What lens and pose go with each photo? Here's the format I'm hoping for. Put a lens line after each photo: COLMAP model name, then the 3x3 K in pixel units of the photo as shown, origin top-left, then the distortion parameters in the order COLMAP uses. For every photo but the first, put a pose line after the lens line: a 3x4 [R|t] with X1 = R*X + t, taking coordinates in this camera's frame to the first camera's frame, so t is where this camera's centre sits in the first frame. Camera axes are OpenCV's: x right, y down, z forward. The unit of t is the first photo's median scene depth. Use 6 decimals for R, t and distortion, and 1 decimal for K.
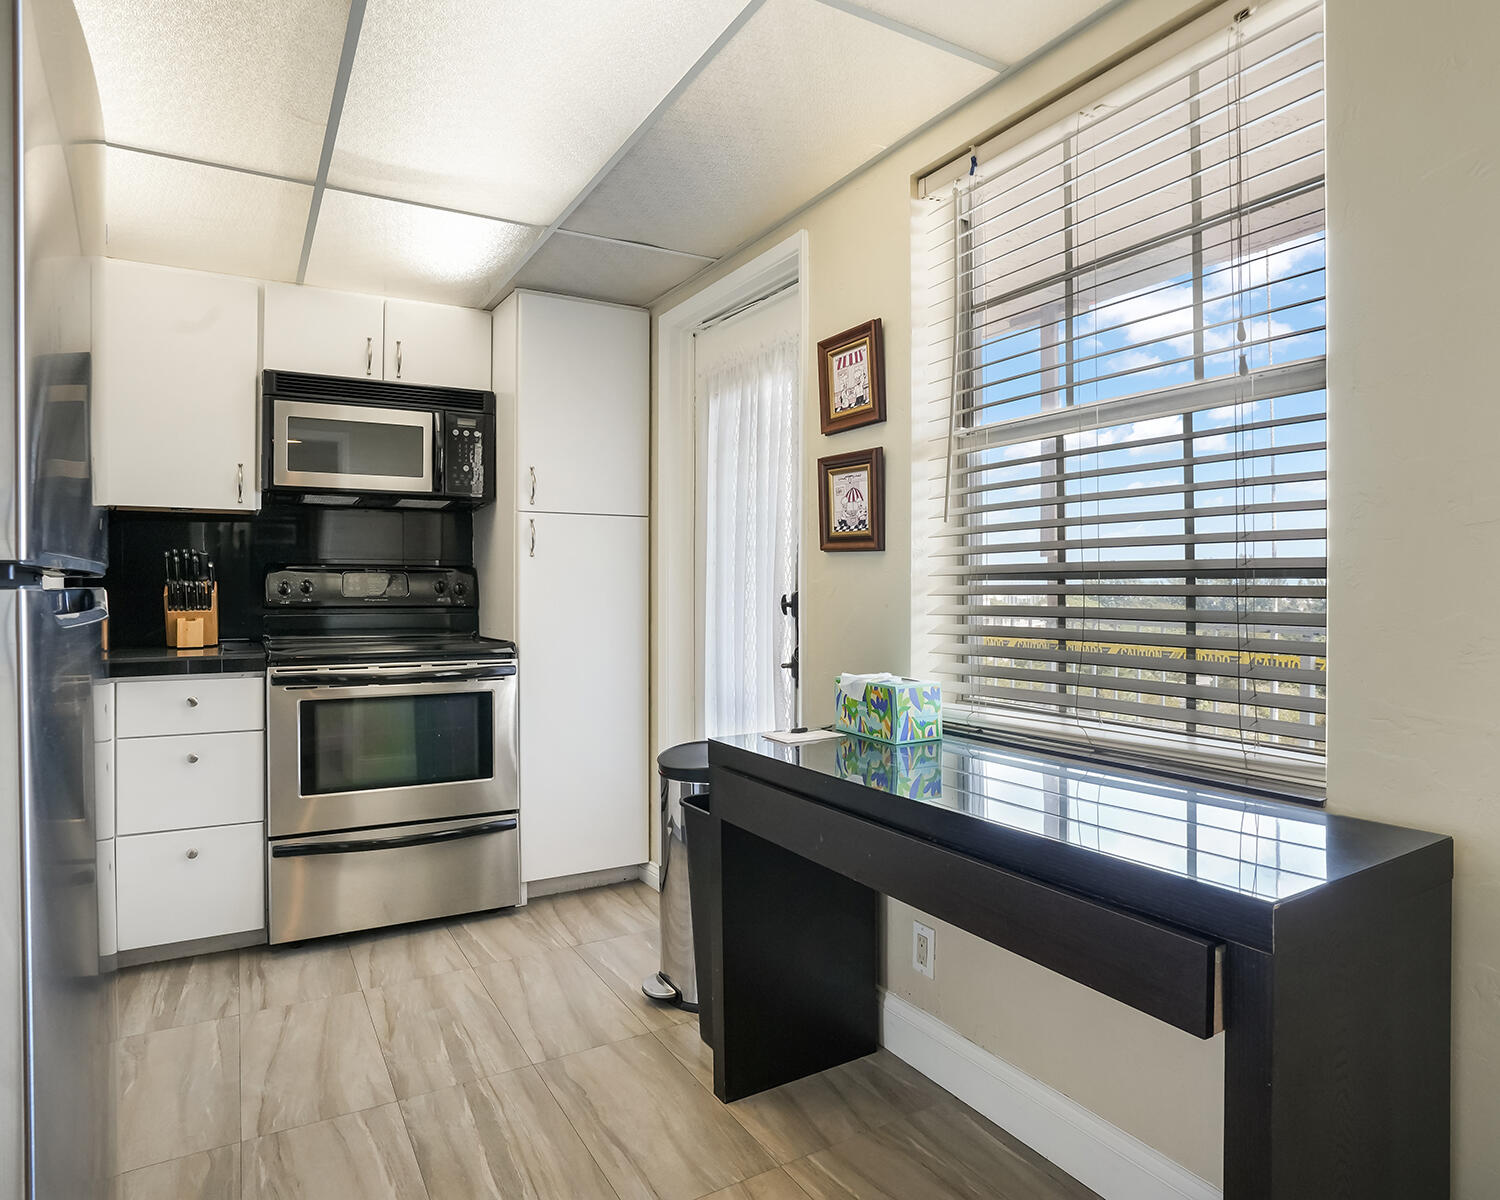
lens RADIAL K [[894.0, 0, 738.9], [0, 894.0, 591.3], [0, 0, 1]] dist [-0.004578, 0.000566]
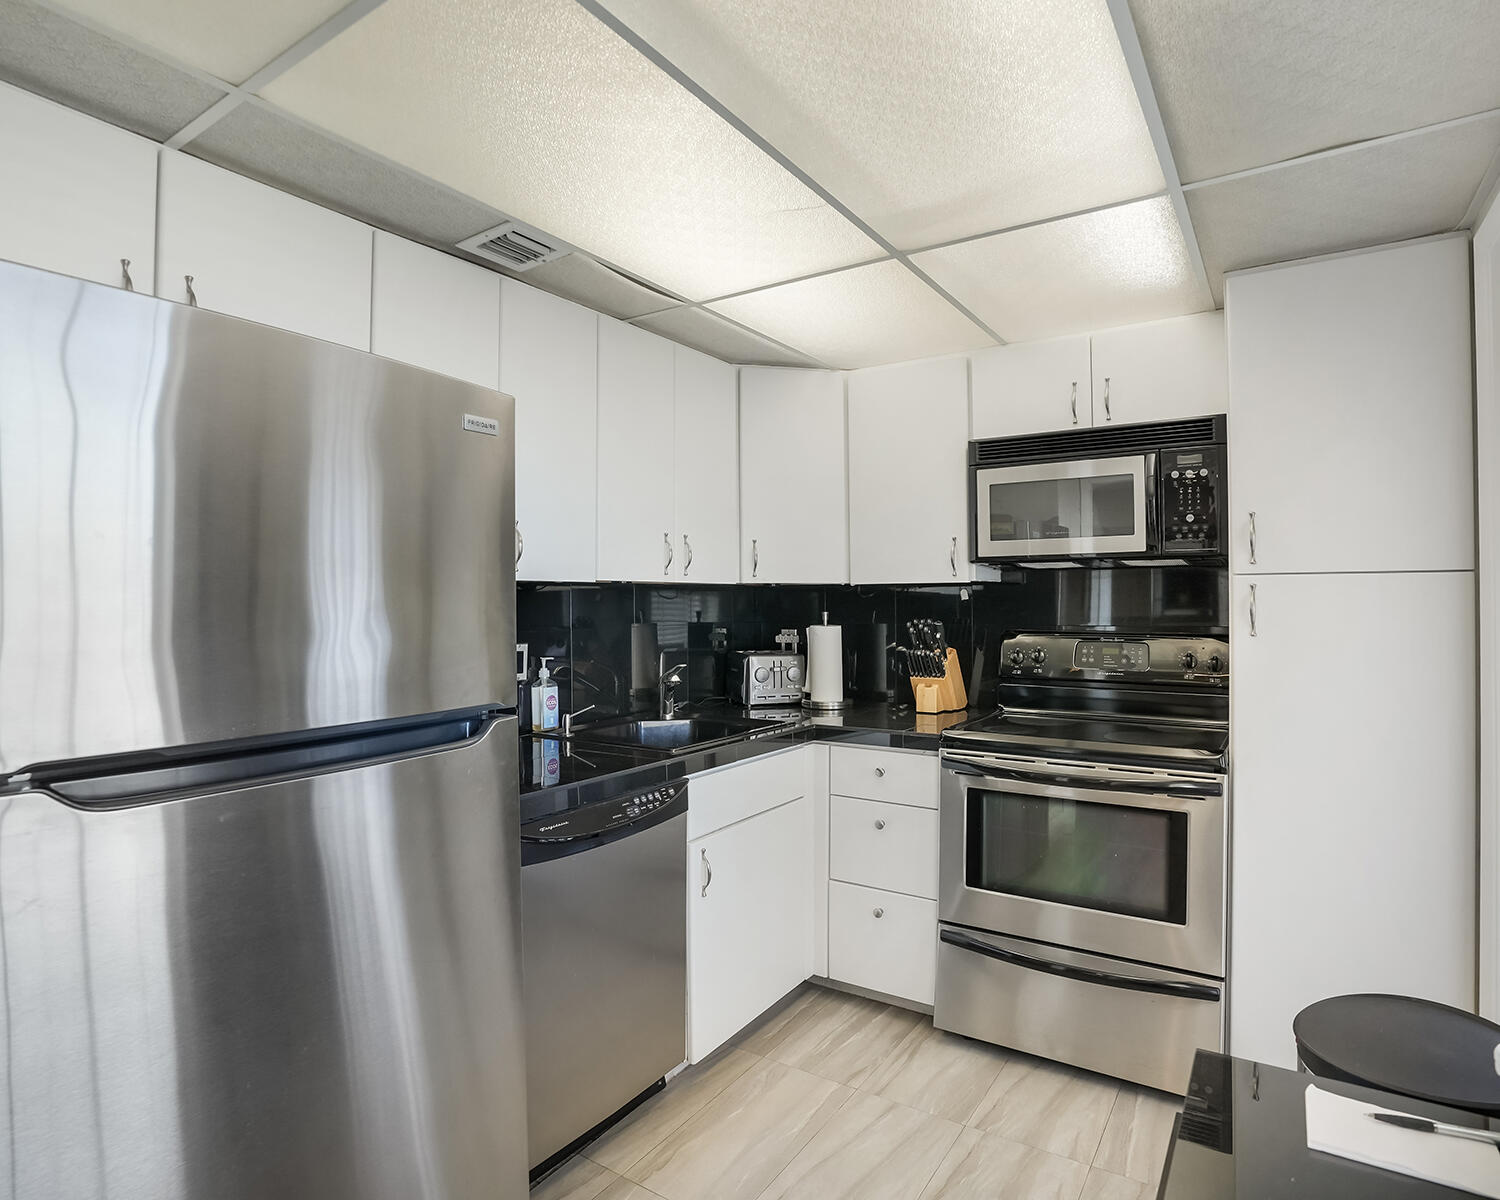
lens RADIAL K [[848.7, 0, 752.6], [0, 848.7, 605.6], [0, 0, 1]] dist [-0.042876, 0.013632]
pose [[0.467427, 0.005202, -0.884016, 0.185423], [-0.000237, 0.999983, 0.005759, -0.070939], [0.884032, -0.002483, 0.467420, 0.345334]]
